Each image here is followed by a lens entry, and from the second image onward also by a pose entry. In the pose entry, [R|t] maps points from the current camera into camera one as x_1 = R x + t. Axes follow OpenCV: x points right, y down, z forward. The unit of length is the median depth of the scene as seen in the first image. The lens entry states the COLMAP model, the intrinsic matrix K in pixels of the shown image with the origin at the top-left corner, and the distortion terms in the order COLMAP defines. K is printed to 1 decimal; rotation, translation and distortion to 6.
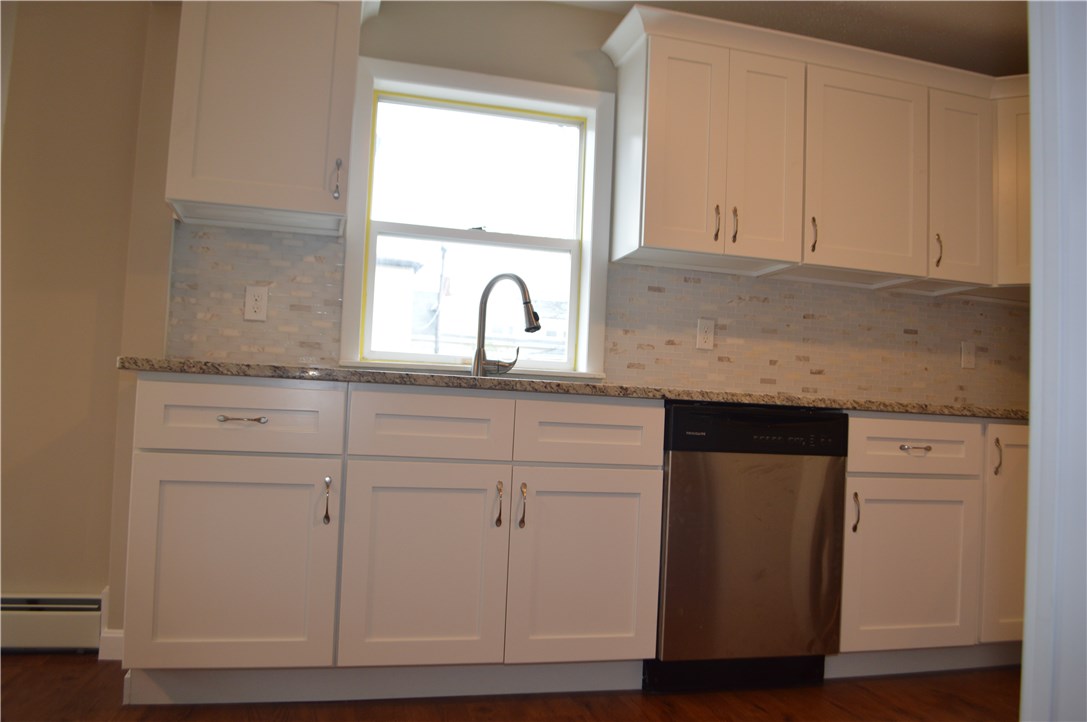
lens RADIAL K [[868.3, 0, 544.7], [0, 868.3, 381.9], [0, 0, 1]] dist [-0.075530, -0.001435]
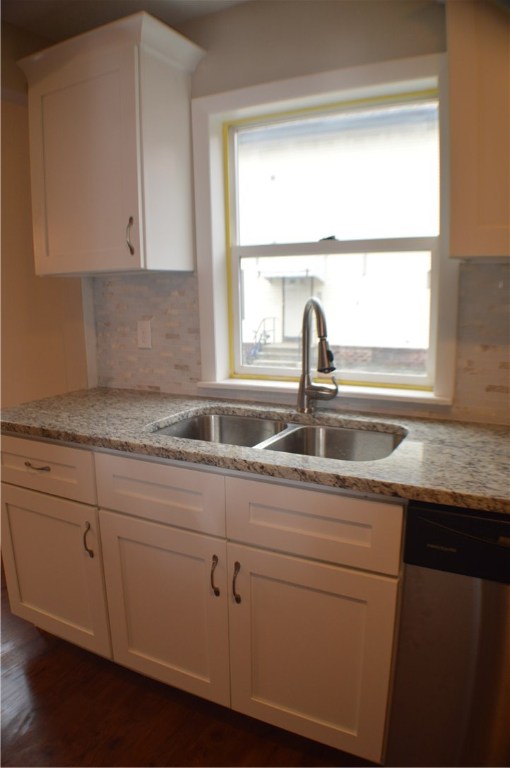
lens RADIAL K [[540.6, 0, 255.0], [0, 540.6, 384.0], [0, 0, 1]] dist [-0.156143, 0.030005]
pose [[0.714101, 0.069264, -0.696608, 0.321913], [0.082296, 0.979887, 0.181793, -0.148476], [0.695189, -0.187147, 0.694038, 0.559853]]
